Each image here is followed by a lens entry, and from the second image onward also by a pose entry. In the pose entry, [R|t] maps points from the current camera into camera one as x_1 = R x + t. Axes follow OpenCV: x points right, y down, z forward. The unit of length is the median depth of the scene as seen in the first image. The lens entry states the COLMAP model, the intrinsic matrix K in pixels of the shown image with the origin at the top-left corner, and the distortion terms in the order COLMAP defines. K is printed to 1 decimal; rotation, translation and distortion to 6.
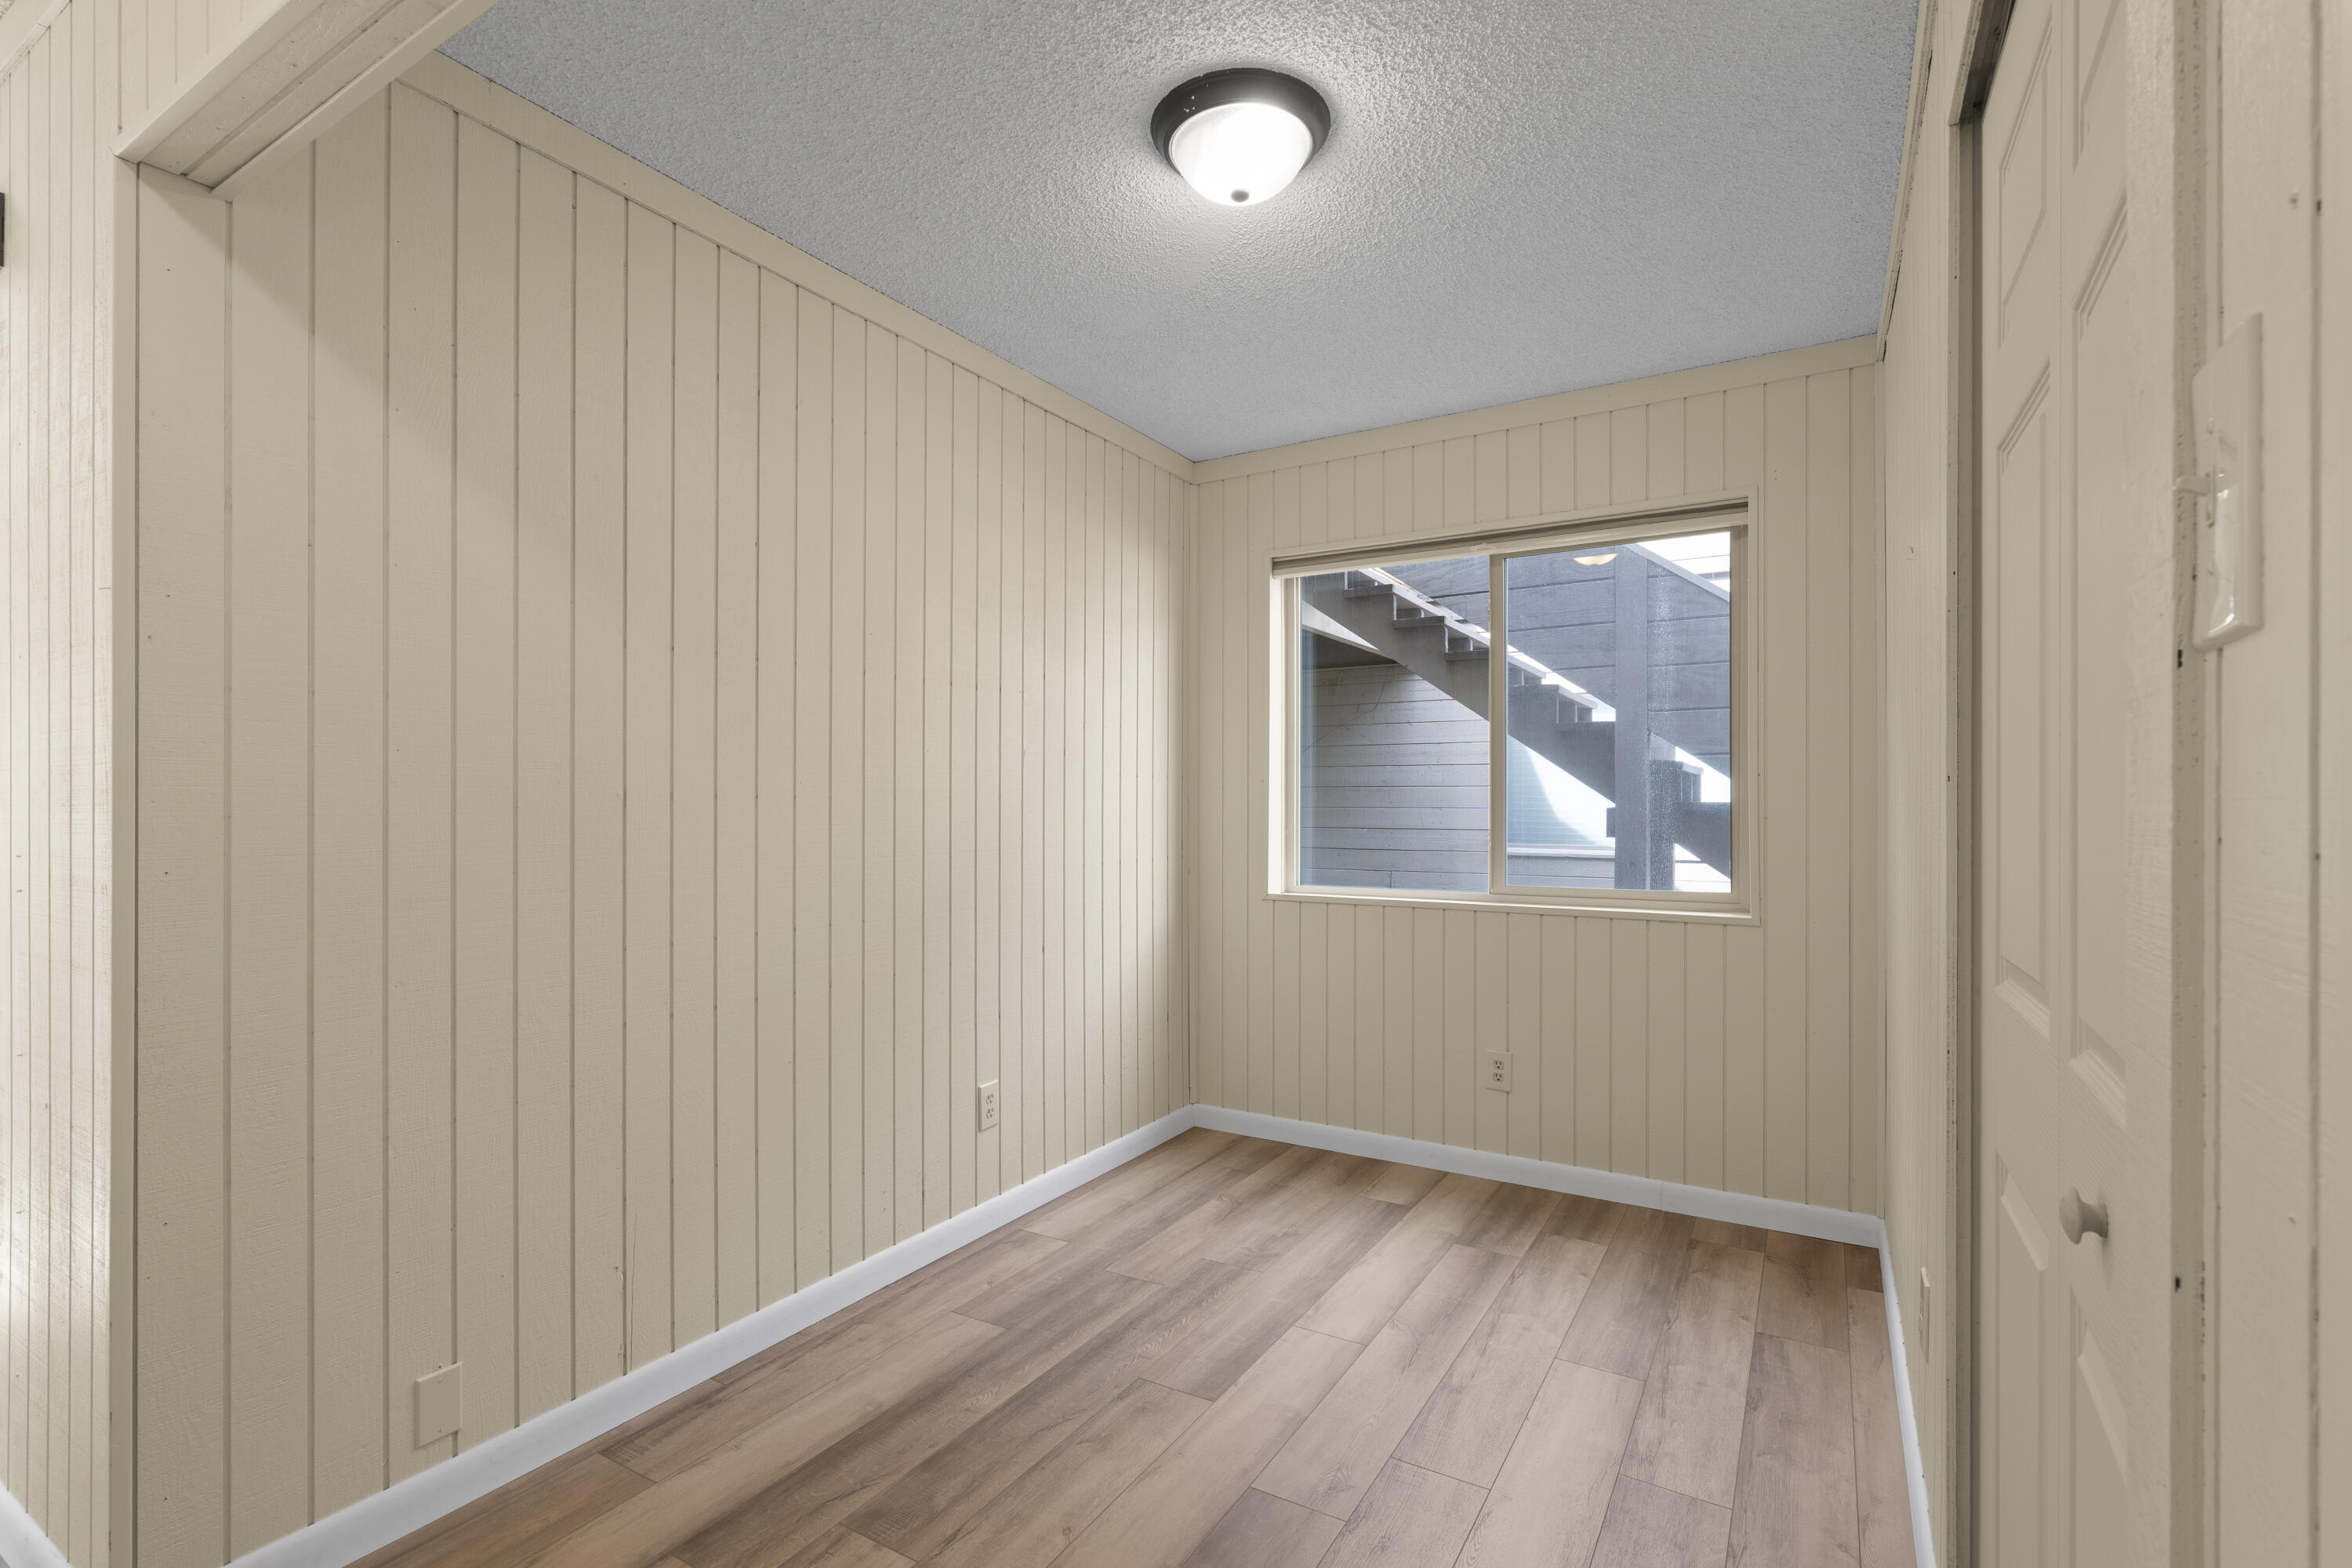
lens RADIAL K [[1071.3, 0, 1171.1], [0, 1071.3, 790.1], [0, 0, 1]] dist [-0.002620, 0.000340]
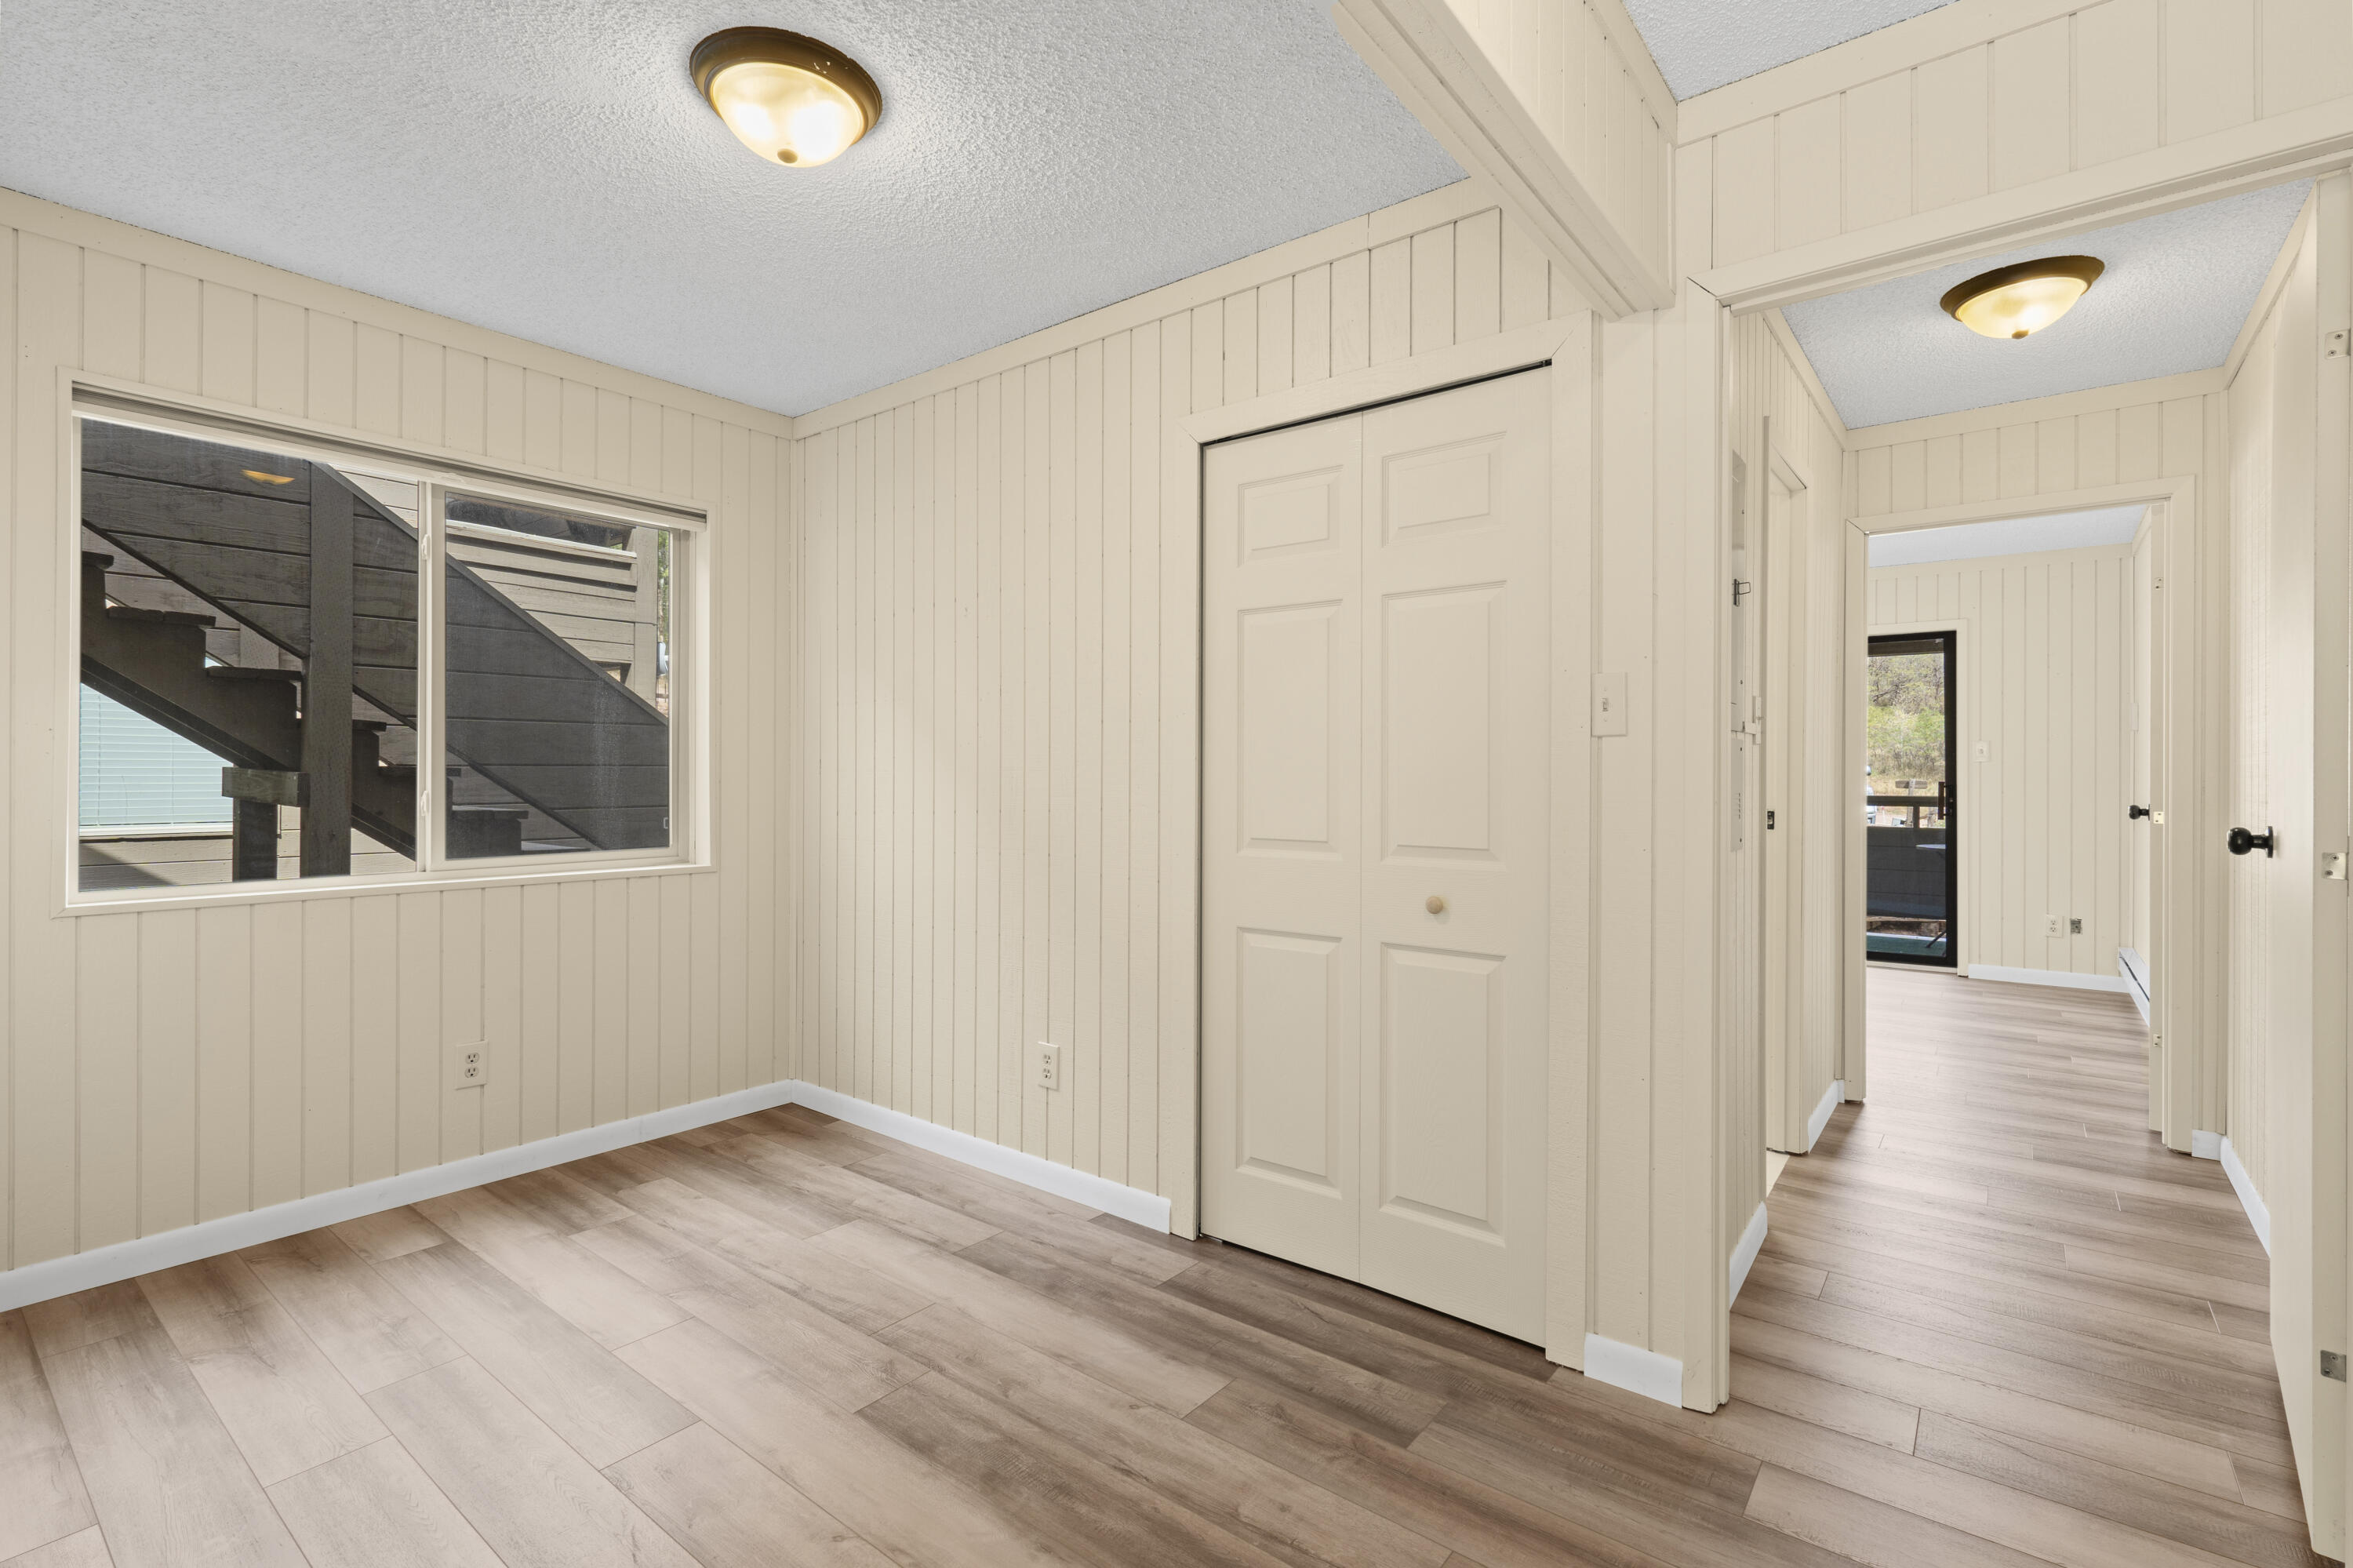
lens RADIAL K [[1071.8, 0, 1185.9], [0, 1071.8, 765.4], [0, 0, 1]] dist [-0.002620, 0.000340]
pose [[0.121480, 0.005188, 0.992580, -0.587433], [-0.015516, 0.999874, -0.003327, 0.003361], [-0.992473, -0.014997, 0.121546, 0.339165]]
